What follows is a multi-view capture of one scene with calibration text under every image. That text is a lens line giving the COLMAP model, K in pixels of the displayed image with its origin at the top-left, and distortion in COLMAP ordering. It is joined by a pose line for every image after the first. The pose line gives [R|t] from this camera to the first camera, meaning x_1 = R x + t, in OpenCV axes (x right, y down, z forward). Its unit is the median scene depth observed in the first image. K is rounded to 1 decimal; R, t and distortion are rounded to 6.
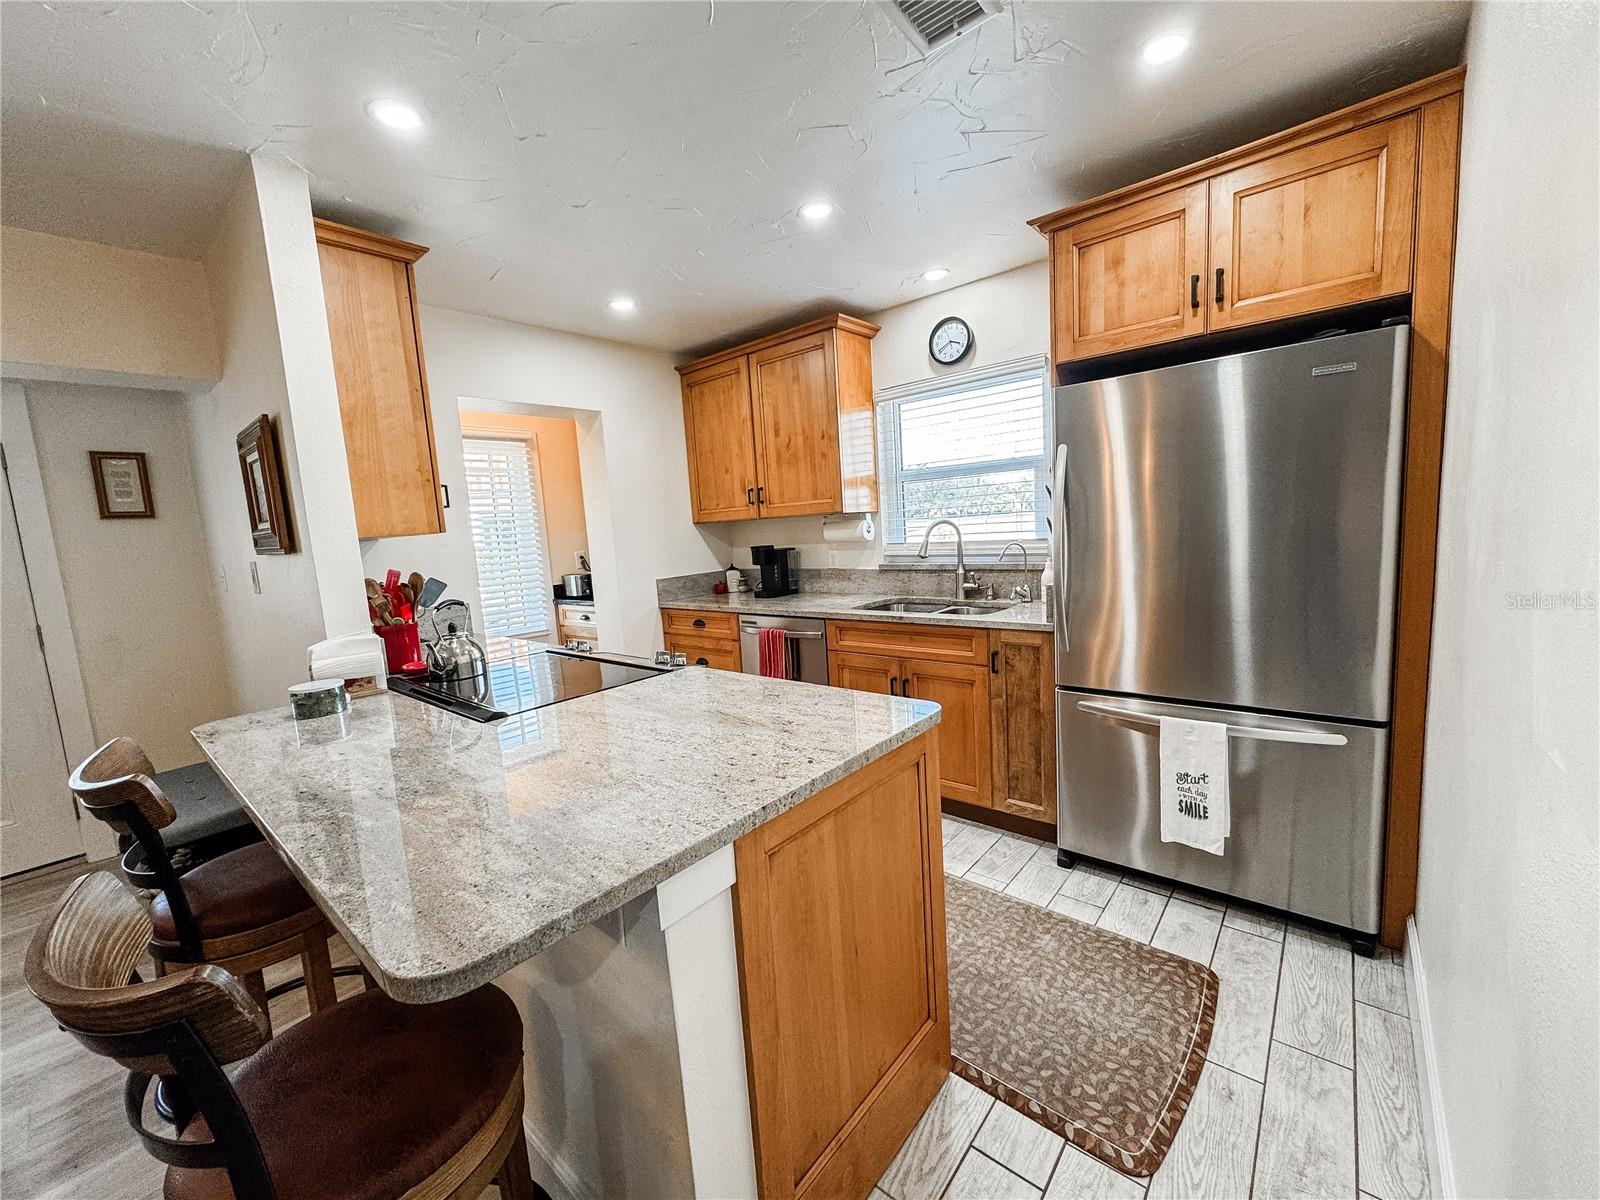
lens RADIAL K [[637.2, 0, 801.8], [0, 637.2, 597.4], [0, 0, 1]] dist [-0.001077, 0.000399]
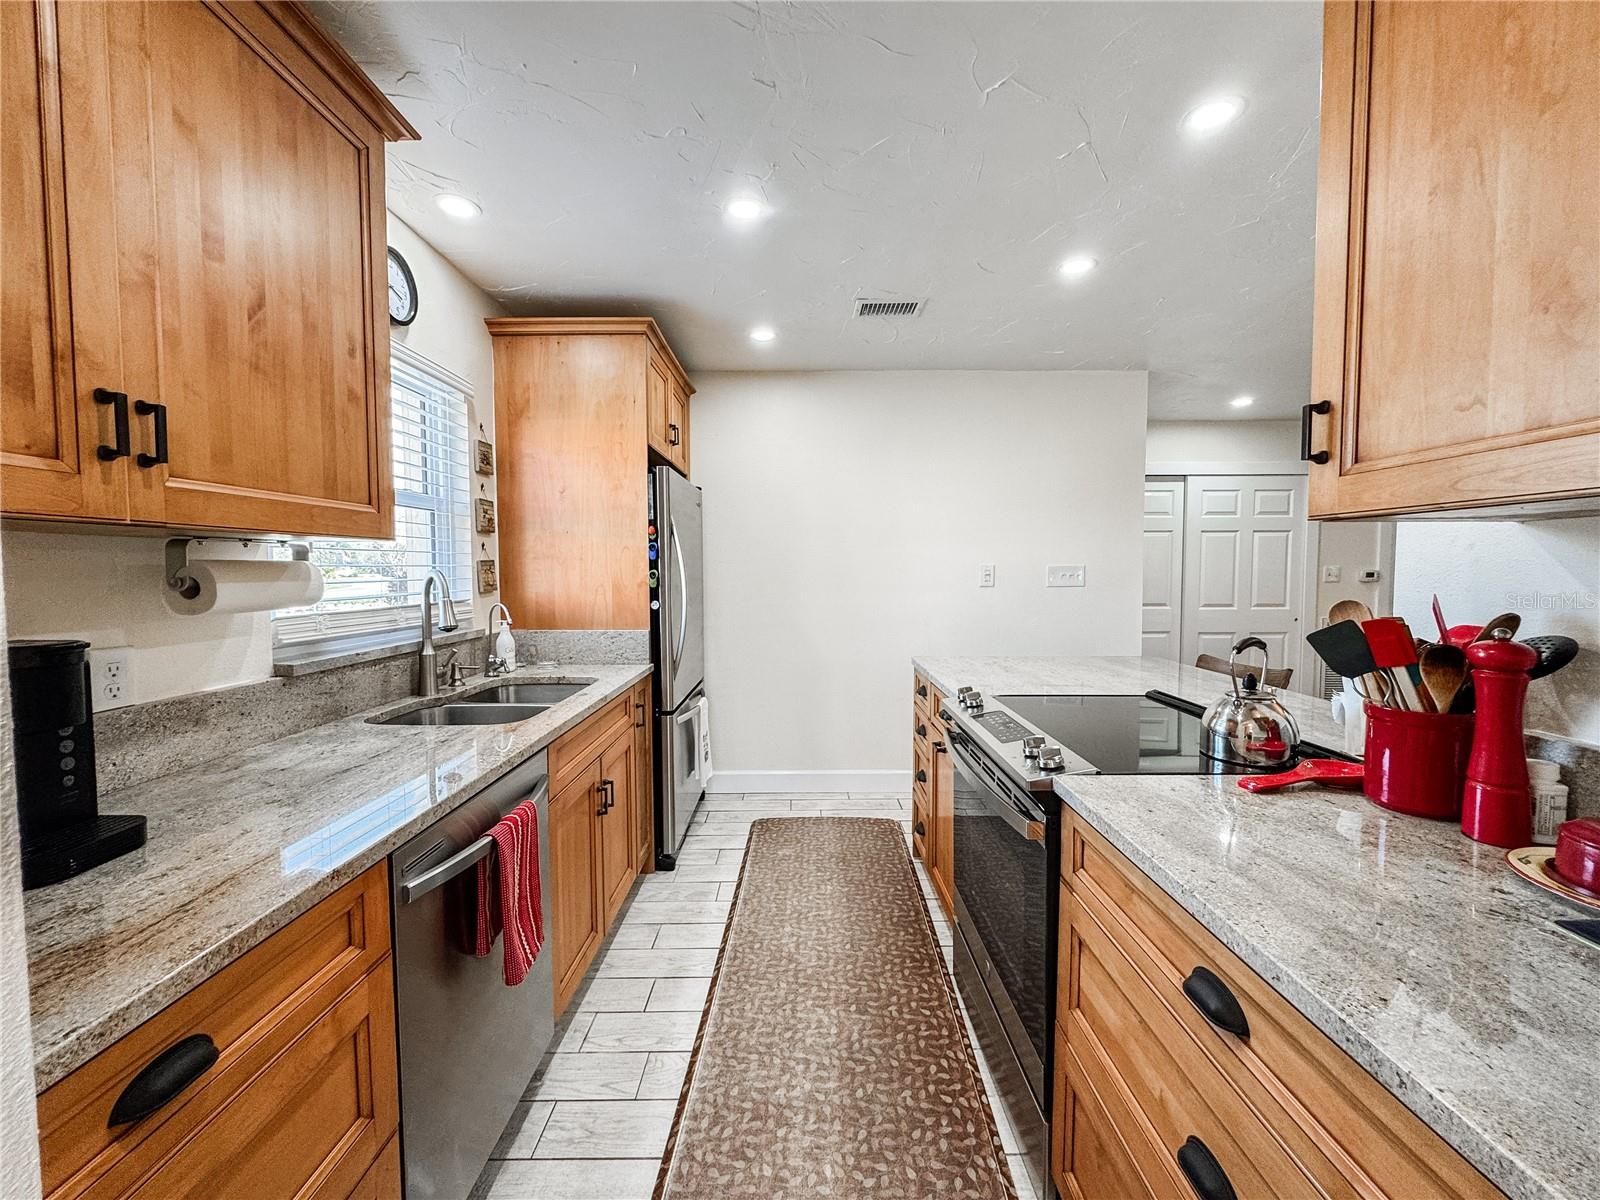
lens RADIAL K [[639.6, 0, 801.9], [0, 639.6, 597.4], [0, 0, 1]] dist [-0.002538, 0.000720]
pose [[-0.646295, 0.033721, 0.762342, -0.450277], [0.134981, 0.988321, 0.070717, -0.082801], [-0.751054, 0.148606, -0.643299, 1.038938]]
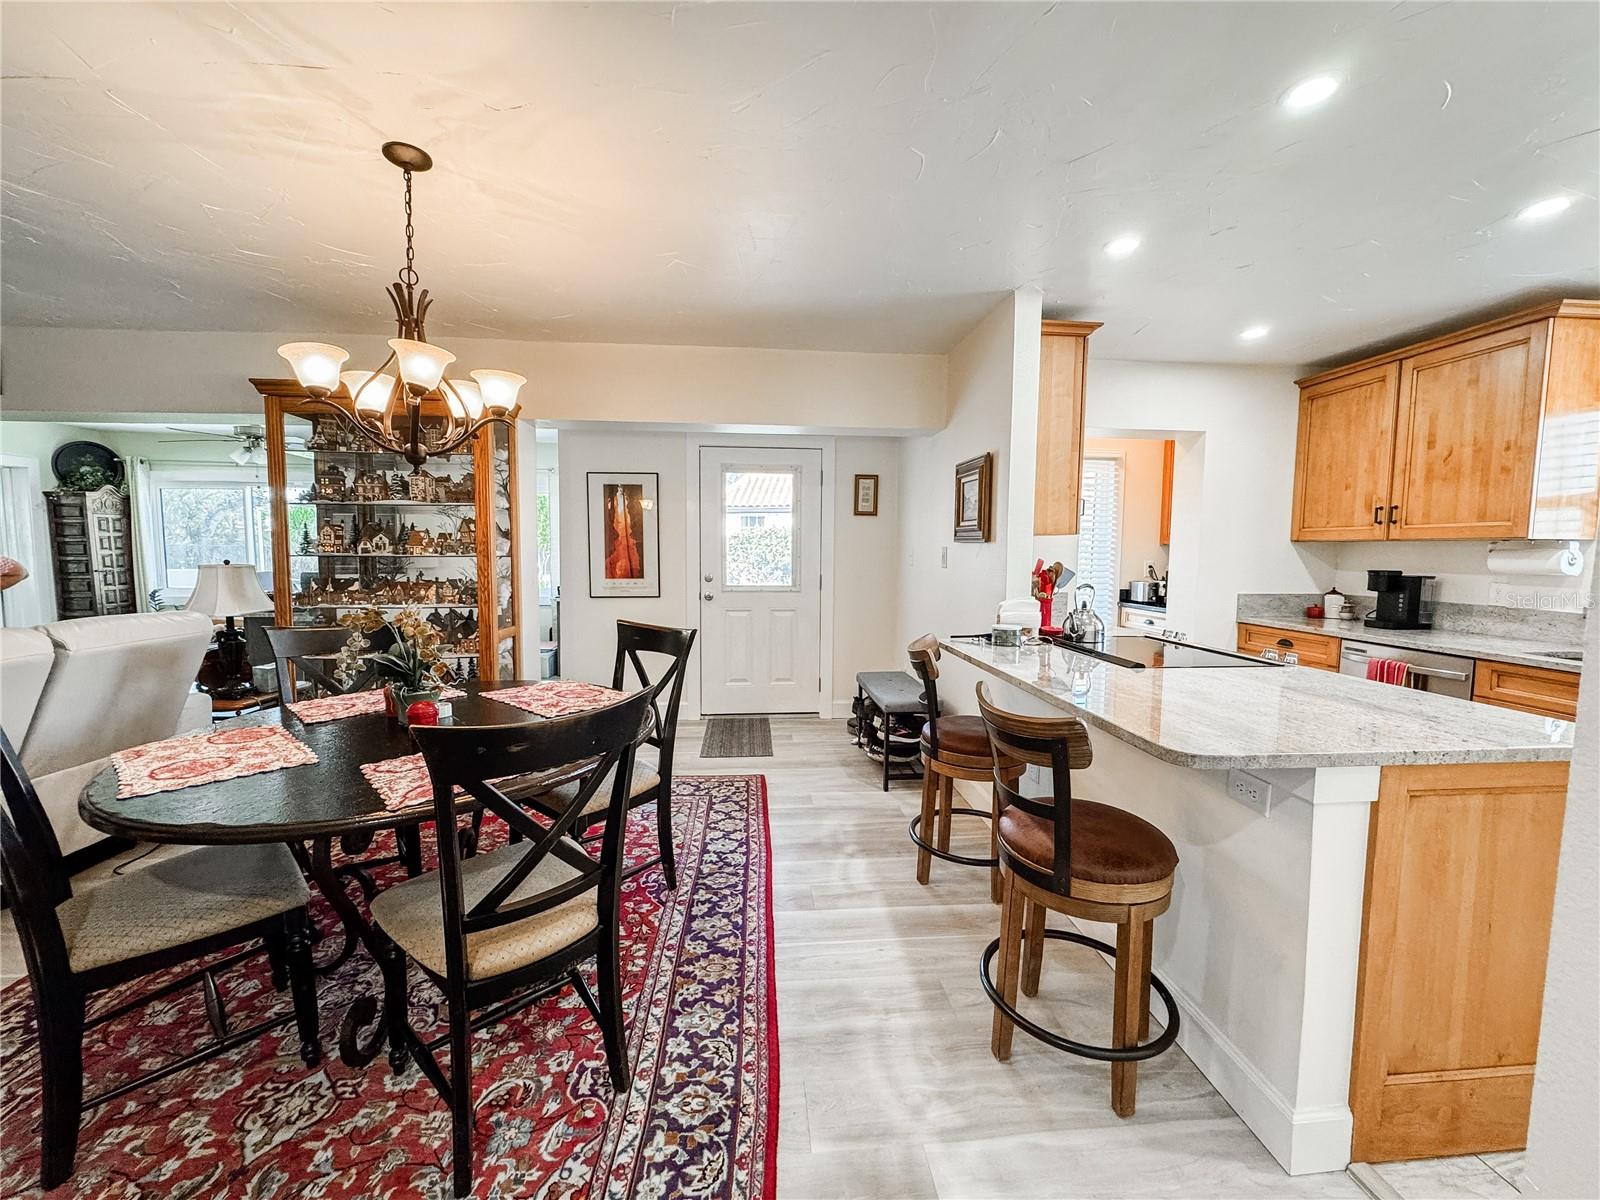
lens RADIAL K [[637.2, 0, 801.8], [0, 637.2, 597.4], [0, 0, 1]] dist [-0.001077, 0.000399]
pose [[0.712855, 0.123354, -0.690377, -0.026120], [-0.135757, 0.990061, 0.036724, 0.038755], [0.688046, 0.067544, 0.722517, -0.232750]]
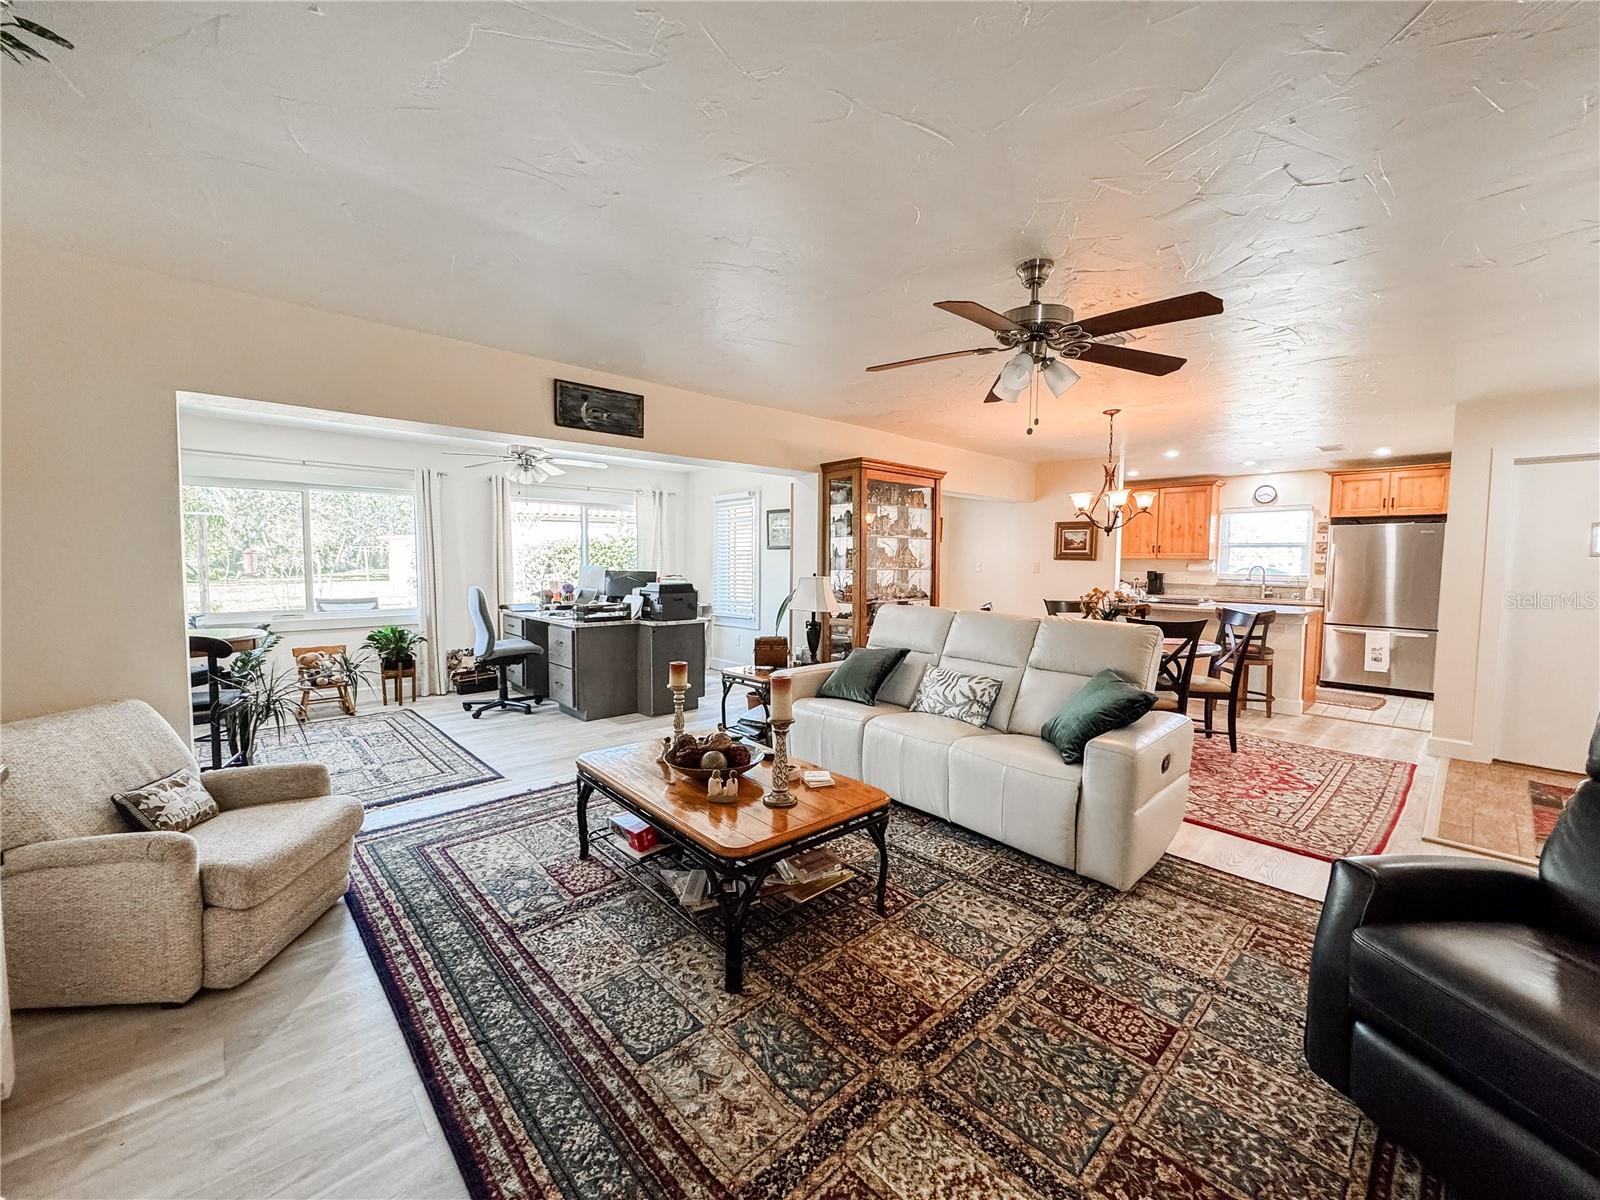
lens RADIAL K [[637.2, 0, 801.8], [0, 637.2, 597.4], [0, 0, 1]] dist [-0.001077, 0.000399]
pose [[0.991109, 0.079390, -0.106775, -1.143373], [-0.085194, 0.995061, -0.050939, 0.253067], [0.102204, 0.059583, 0.992977, -1.475212]]
